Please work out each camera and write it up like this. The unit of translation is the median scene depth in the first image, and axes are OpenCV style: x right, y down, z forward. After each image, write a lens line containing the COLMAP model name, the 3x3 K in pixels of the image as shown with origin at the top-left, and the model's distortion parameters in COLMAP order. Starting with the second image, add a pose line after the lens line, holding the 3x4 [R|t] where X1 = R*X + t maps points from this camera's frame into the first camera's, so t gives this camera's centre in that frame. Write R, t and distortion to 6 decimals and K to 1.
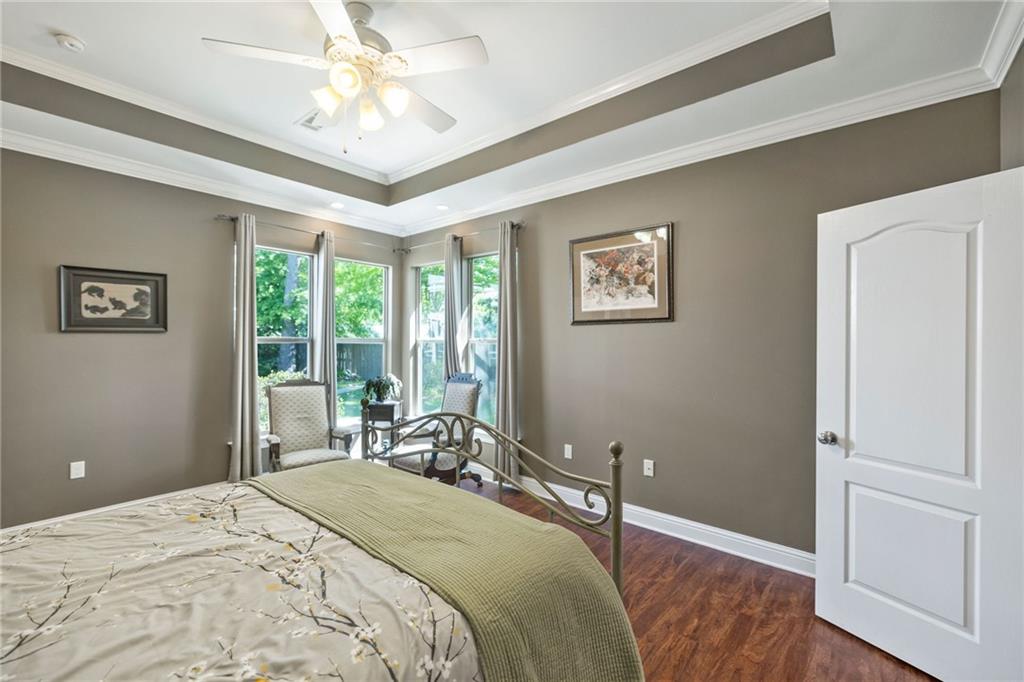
lens RADIAL K [[429.5, 0, 511.7], [0, 429.5, 341.7], [0, 0, 1]] dist [0.001091, 0.000053]
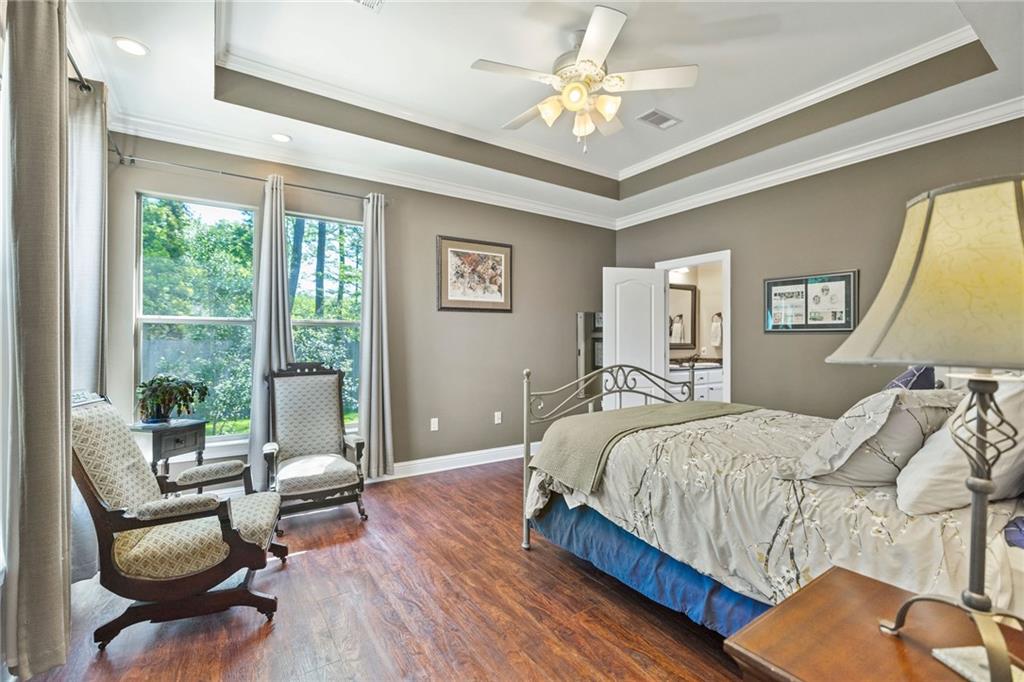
lens RADIAL K [[445.7, 0, 508.4], [0, 445.7, 342.0], [0, 0, 1]] dist [-0.003259, -0.000122]
pose [[0.283336, -0.004661, 0.959009, -0.996947], [0.006143, 0.999976, 0.003045, 0.043659], [-0.959001, 0.005028, 0.283358, 0.534140]]
